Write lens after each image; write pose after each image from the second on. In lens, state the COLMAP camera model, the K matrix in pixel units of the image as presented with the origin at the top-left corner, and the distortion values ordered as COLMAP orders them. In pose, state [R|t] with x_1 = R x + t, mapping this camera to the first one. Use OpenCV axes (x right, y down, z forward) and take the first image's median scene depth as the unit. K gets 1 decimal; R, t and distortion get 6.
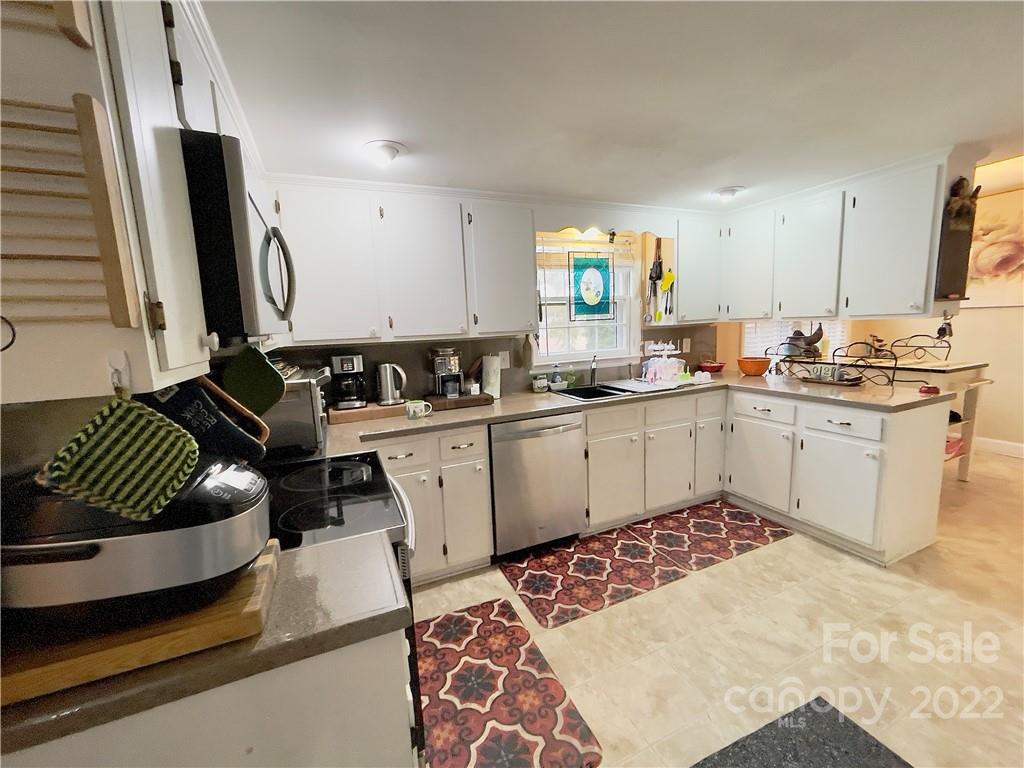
lens RADIAL K [[418.6, 0, 517.2], [0, 418.6, 387.4], [0, 0, 1]] dist [-0.001149, 0.000064]
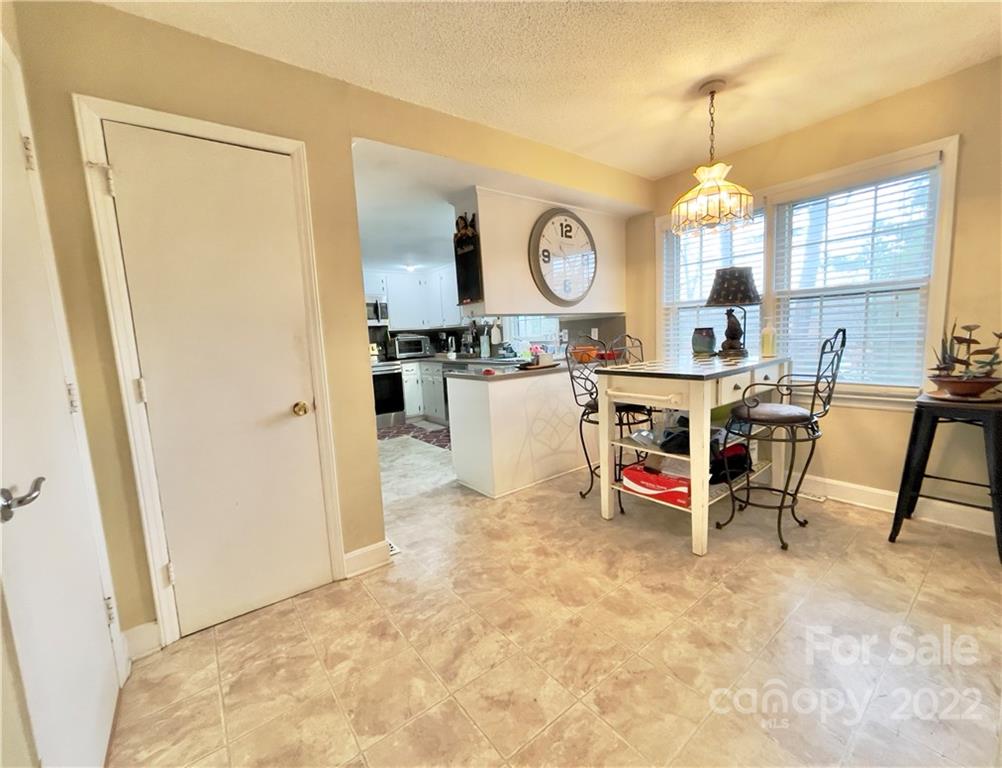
lens RADIAL K [[424.2, 0, 528.3], [0, 424.2, 383.6], [0, 0, 1]] dist [0.011952, 0.000186]
pose [[0.272154, 0.144807, -0.951296, 2.187261], [-0.107023, 0.987033, 0.119629, -0.127181], [0.956284, 0.069253, 0.284122, 0.721575]]
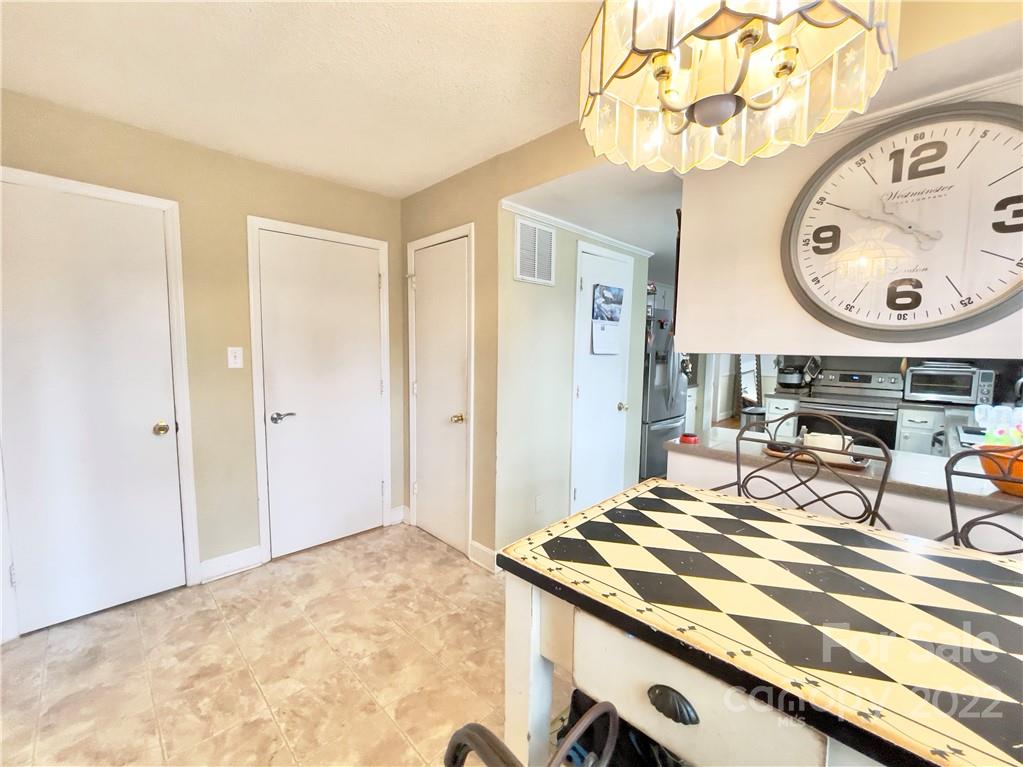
lens RADIAL K [[442.3, 0, 511.5], [0, 442.3, 383.5], [0, 0, 1]] dist [-0.043092, 0.027804]
pose [[-0.934290, 0.061780, -0.351120, 1.580507], [-0.024960, 0.971119, 0.237285, -0.298916], [0.355639, 0.230457, -0.905765, 1.599859]]
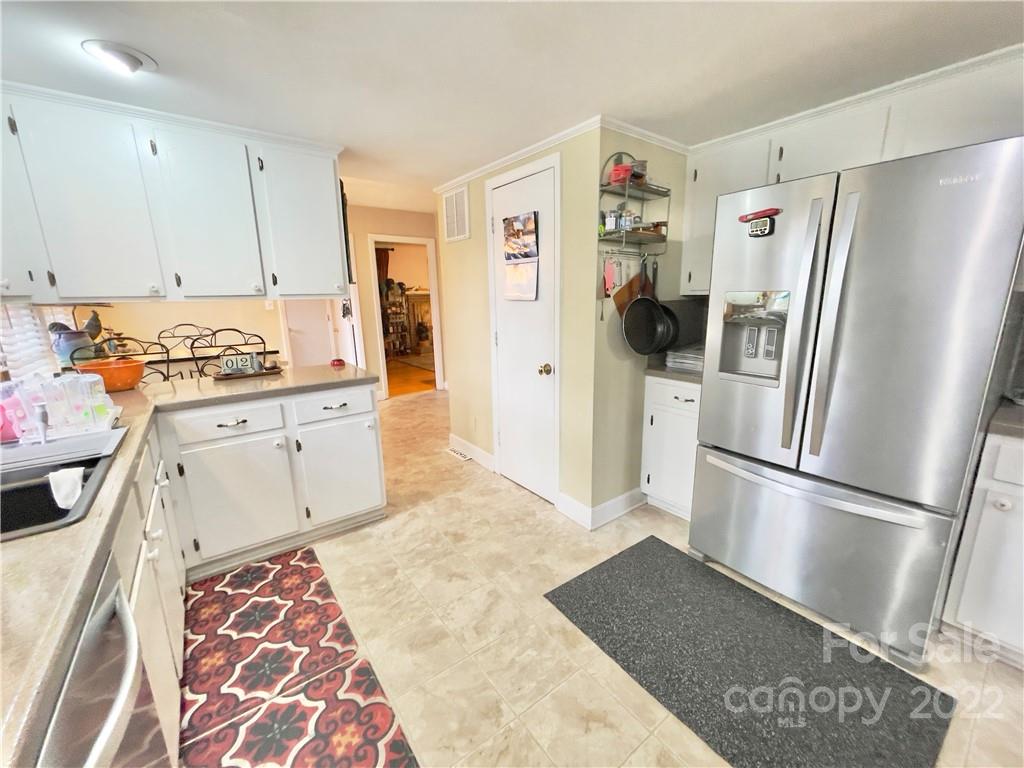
lens RADIAL K [[417.0, 0, 513.3], [0, 417.0, 384.3], [0, 0, 1]] dist [-0.001956, 0.000220]
pose [[-0.215087, -0.158871, 0.963586, -0.218641], [0.170567, 0.965402, 0.197243, -0.079511], [-0.961584, 0.206780, -0.180548, 0.730898]]
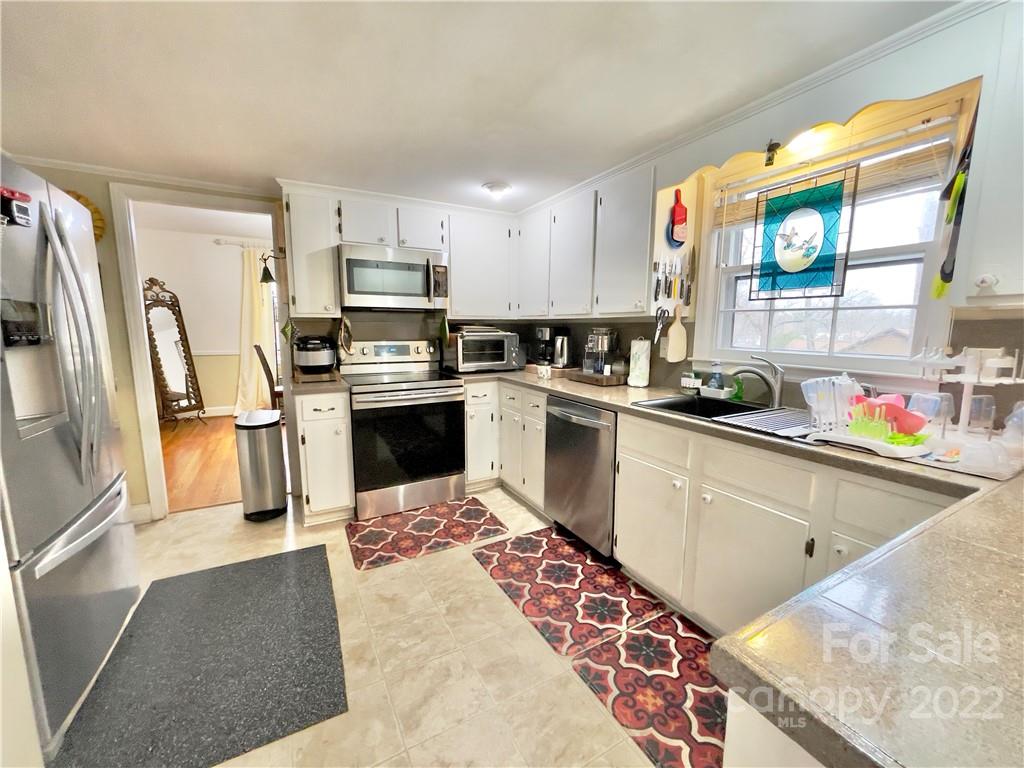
lens RADIAL K [[417.0, 0, 513.3], [0, 417.0, 384.3], [0, 0, 1]] dist [-0.001956, 0.000220]
pose [[0.080860, 0.181707, -0.980023, 0.935513], [-0.155433, 0.973512, 0.167675, -0.101582], [0.984531, 0.138769, 0.106962, 0.717777]]
